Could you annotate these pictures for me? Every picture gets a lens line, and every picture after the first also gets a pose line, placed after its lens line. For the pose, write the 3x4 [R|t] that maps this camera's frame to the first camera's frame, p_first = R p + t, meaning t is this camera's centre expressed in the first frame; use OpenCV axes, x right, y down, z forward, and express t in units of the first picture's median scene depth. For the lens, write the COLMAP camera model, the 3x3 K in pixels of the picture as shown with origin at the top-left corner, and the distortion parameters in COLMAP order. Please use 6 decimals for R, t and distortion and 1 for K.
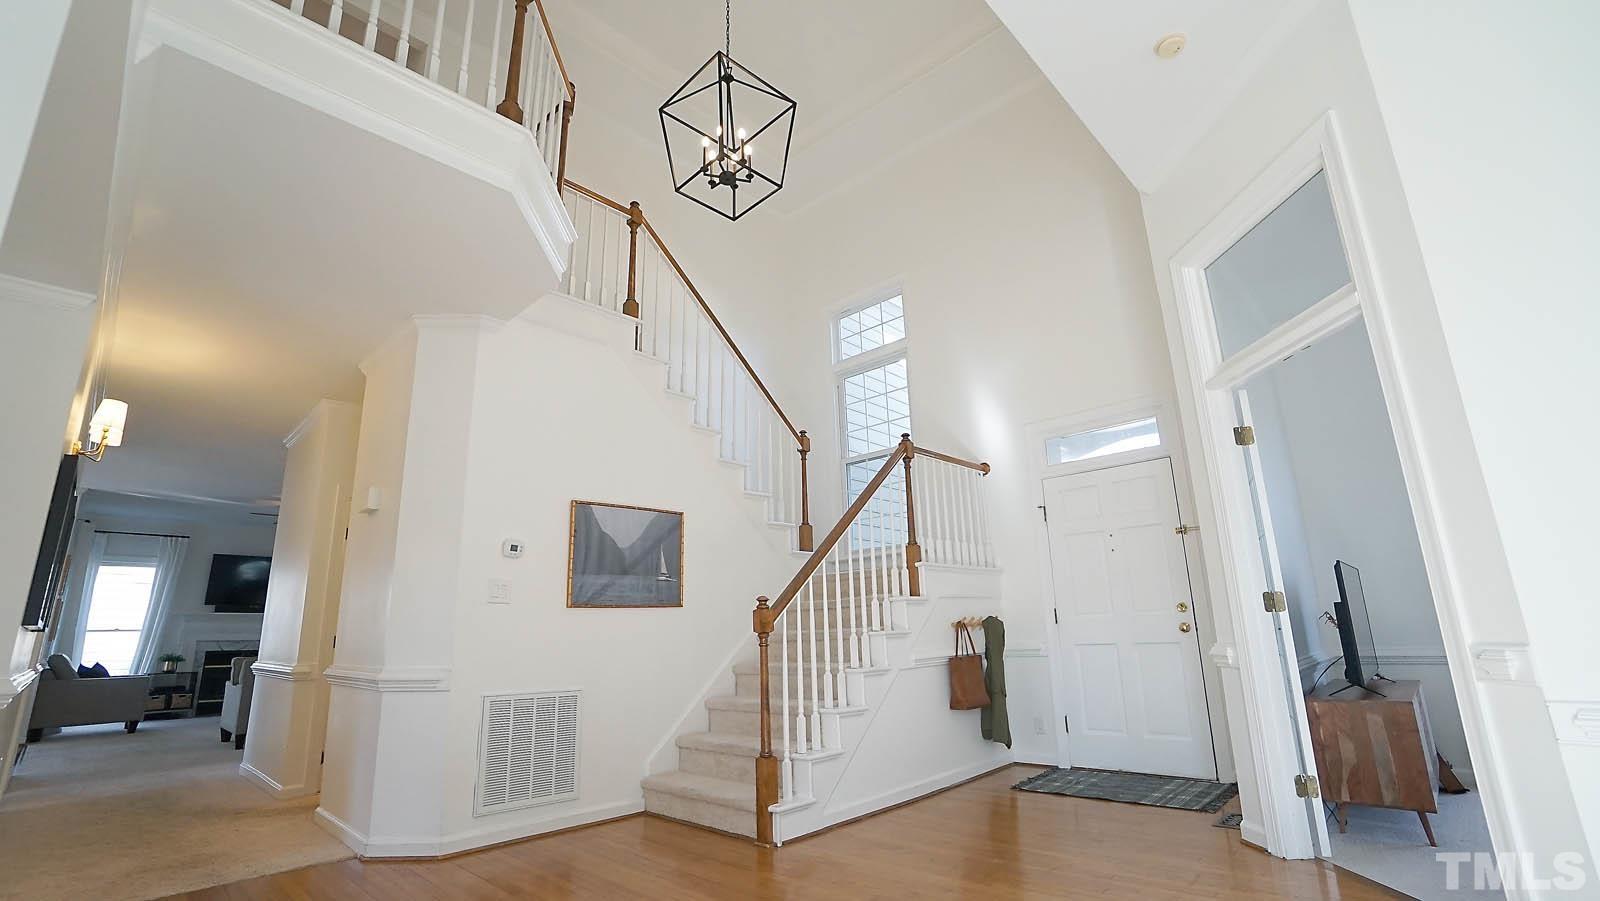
lens RADIAL K [[705.4, 0, 790.3], [0, 705.4, 453.7], [0, 0, 1]] dist [-0.066854, 0.024358]
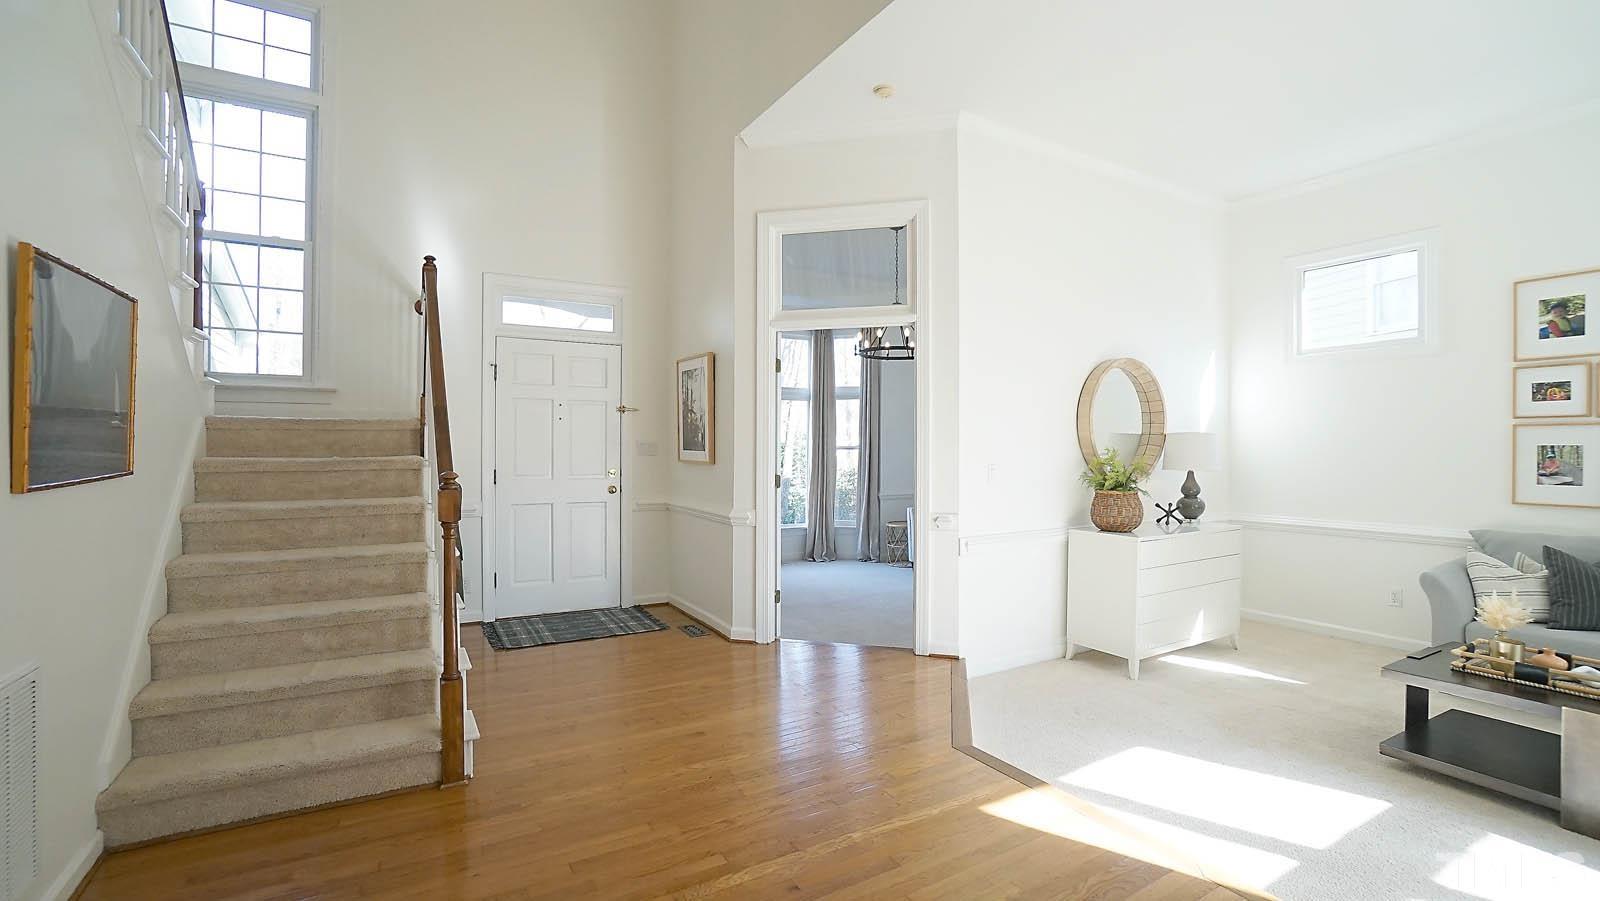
lens RADIAL K [[705.4, 0, 790.3], [0, 705.4, 453.7], [0, 0, 1]] dist [-0.066854, 0.024358]
pose [[0.265753, 0.017053, 0.963890, -0.547938], [-0.253347, 0.965936, 0.052761, 0.049395], [-0.930156, -0.258220, 0.261020, 0.419732]]
